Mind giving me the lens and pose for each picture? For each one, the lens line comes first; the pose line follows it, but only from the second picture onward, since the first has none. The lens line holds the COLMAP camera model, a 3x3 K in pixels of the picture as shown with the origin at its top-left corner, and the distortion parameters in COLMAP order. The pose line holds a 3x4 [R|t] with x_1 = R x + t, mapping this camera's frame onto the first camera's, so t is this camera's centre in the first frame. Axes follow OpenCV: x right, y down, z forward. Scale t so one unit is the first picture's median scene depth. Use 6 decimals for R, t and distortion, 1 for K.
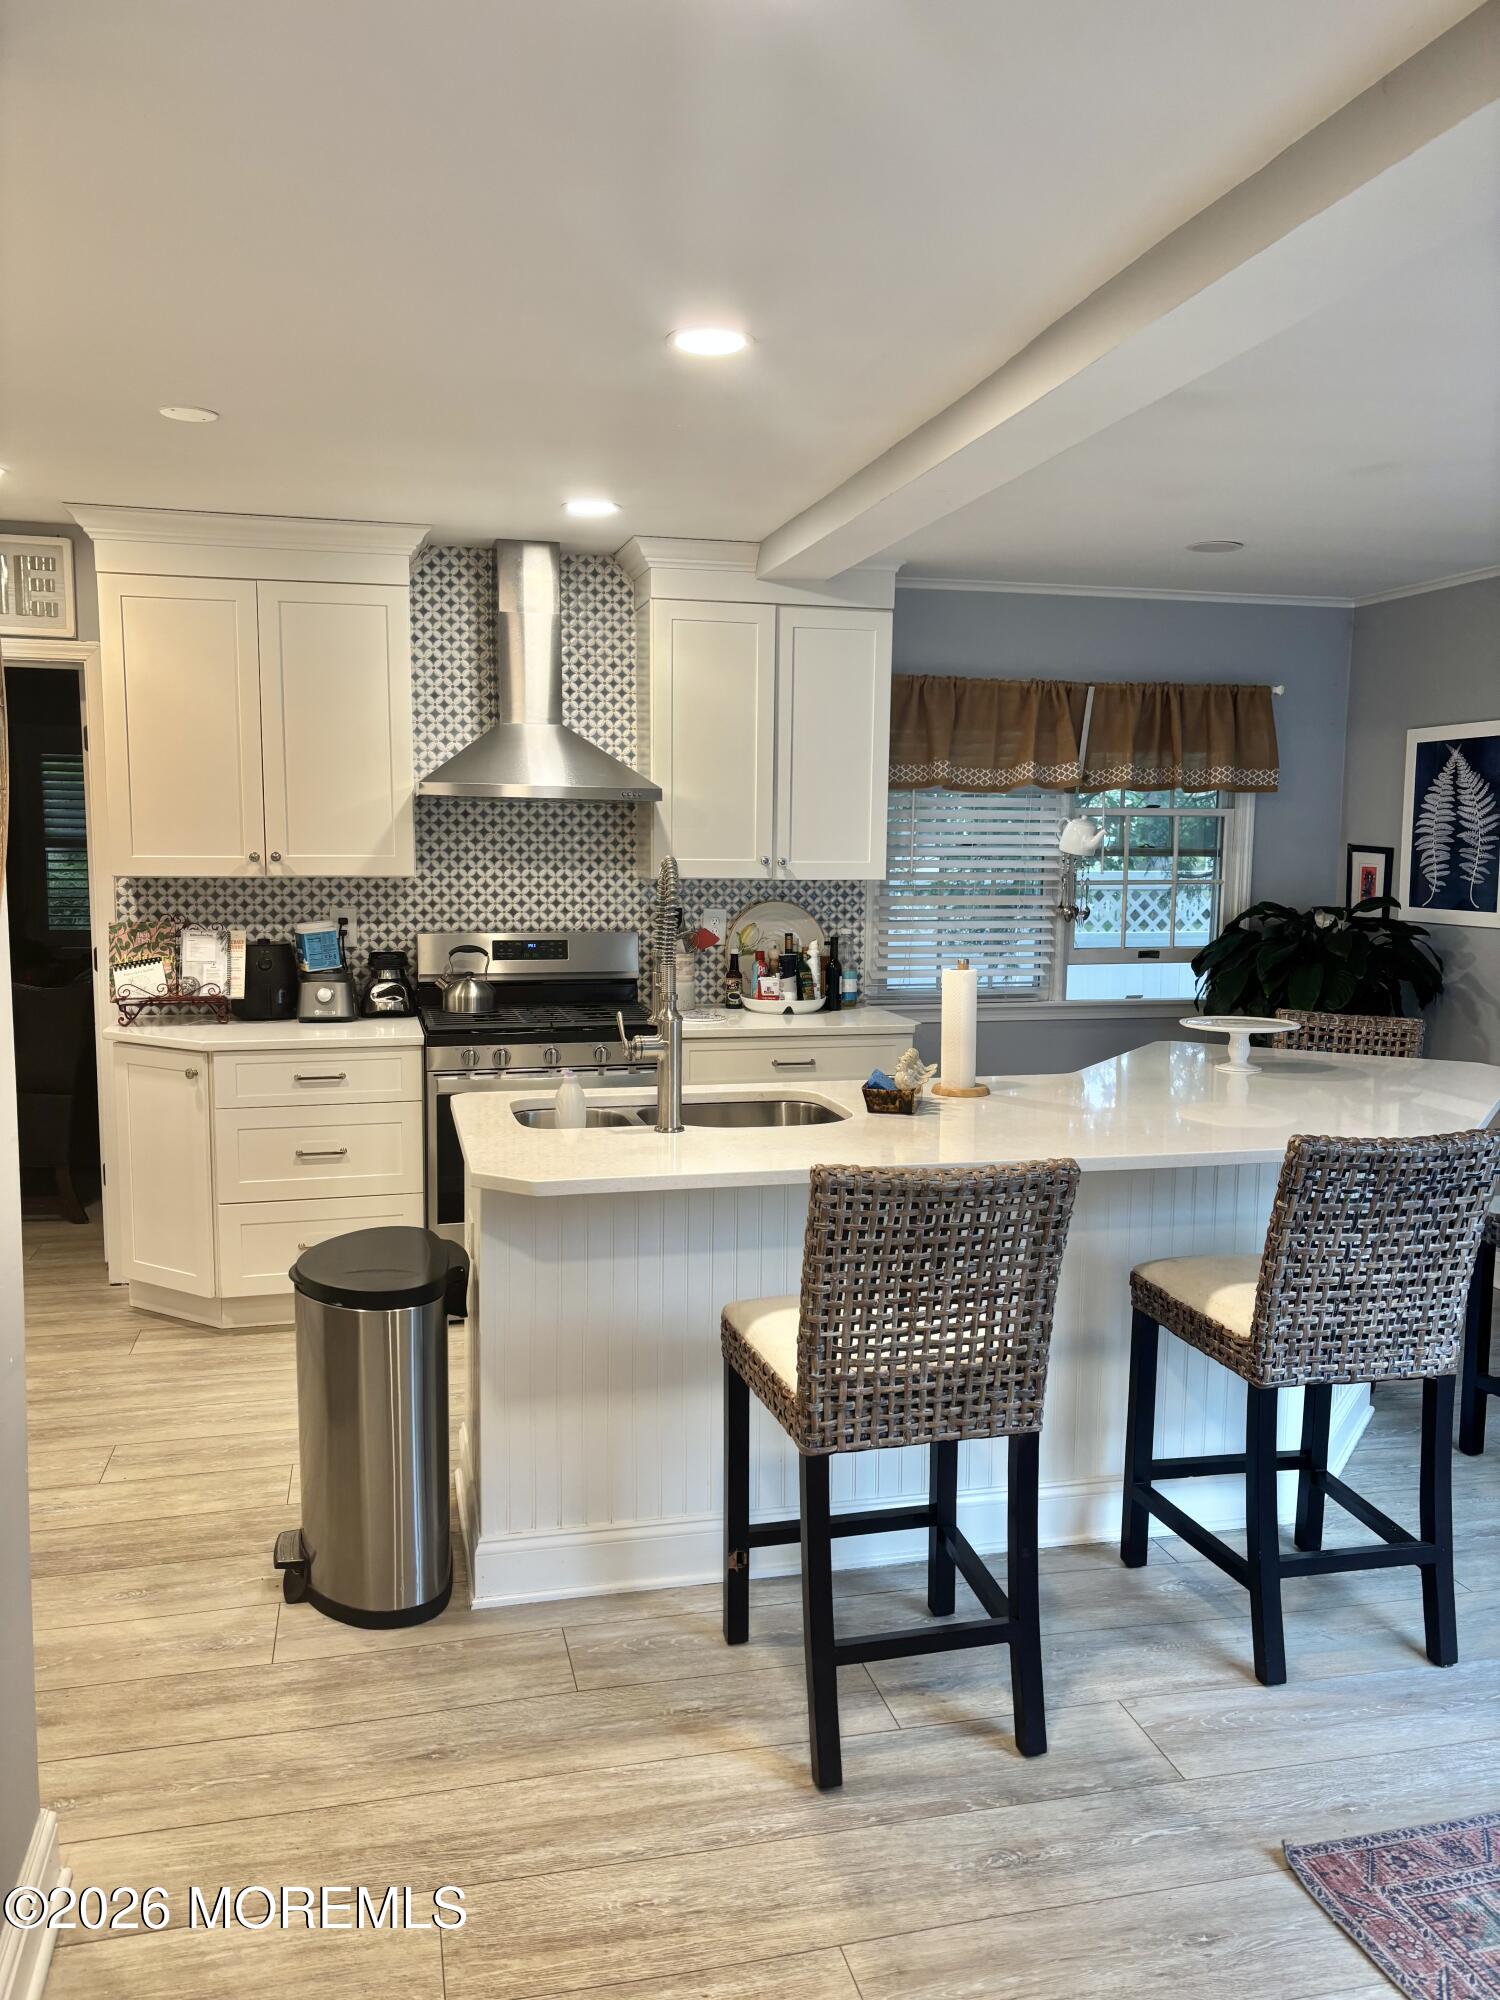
lens RADIAL K [[1515.8, 0, 750.0], [0, 1515.8, 1000.0], [0, 0, 1]] dist [0.036598, -0.039928]
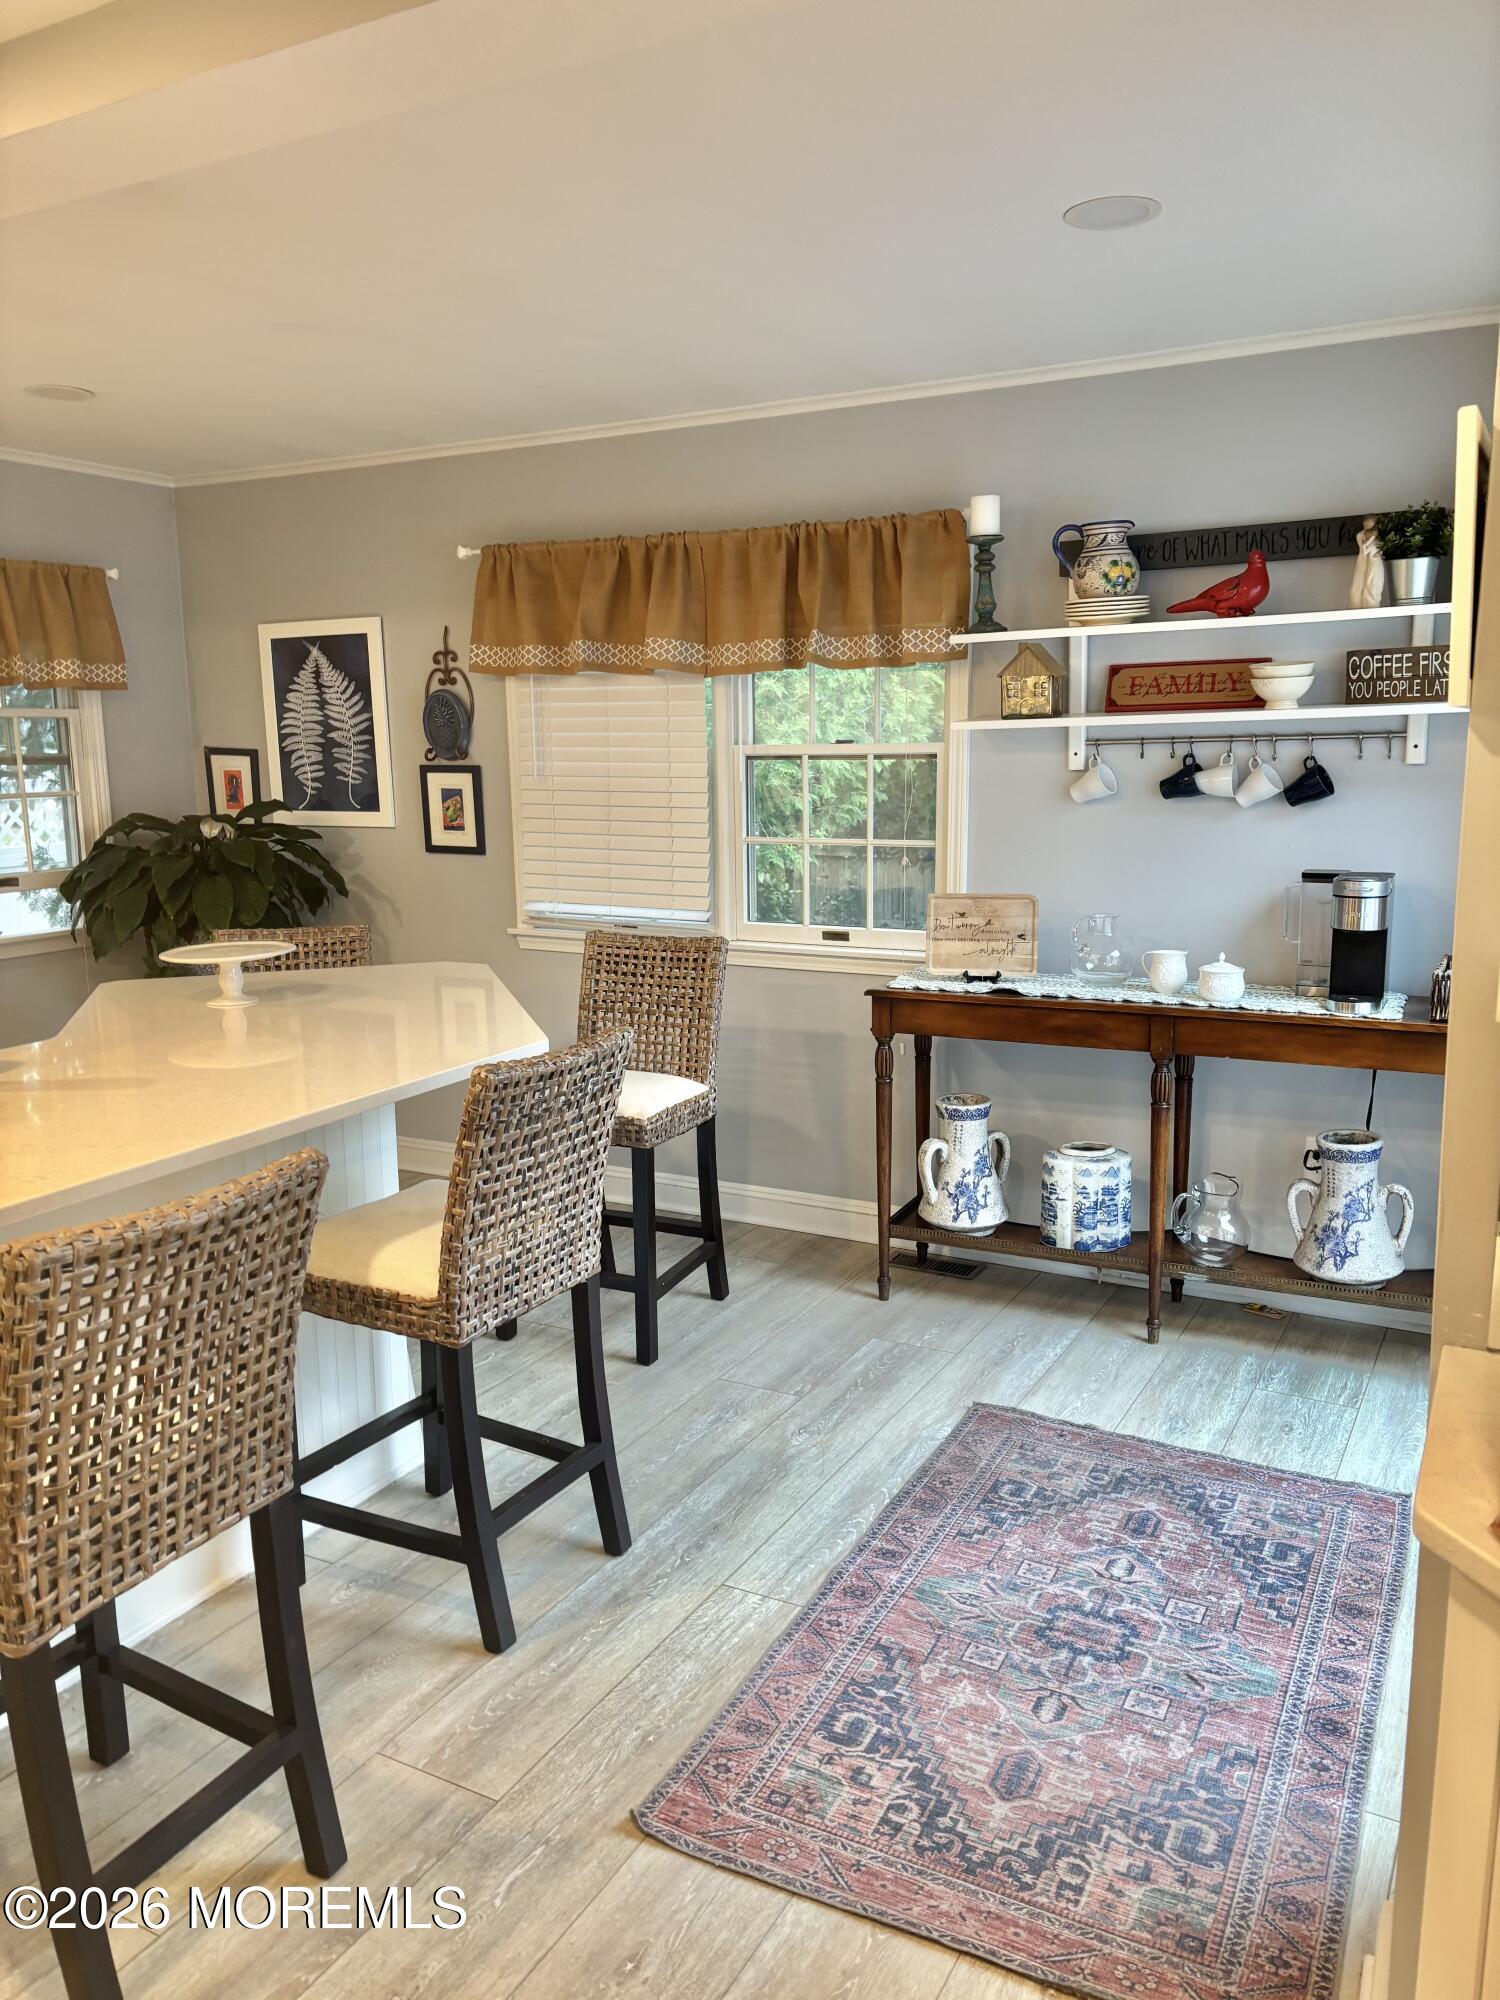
lens RADIAL K [[1503.2, 0, 723.3], [0, 1503.2, 1006.7], [0, 0, 1]] dist [0.050360, -0.042178]
pose [[0.679299, -0.150948, 0.718170, -0.162054], [0.102986, 0.988541, 0.110364, -0.027442], [-0.726600, -0.001009, 0.687060, 0.247810]]
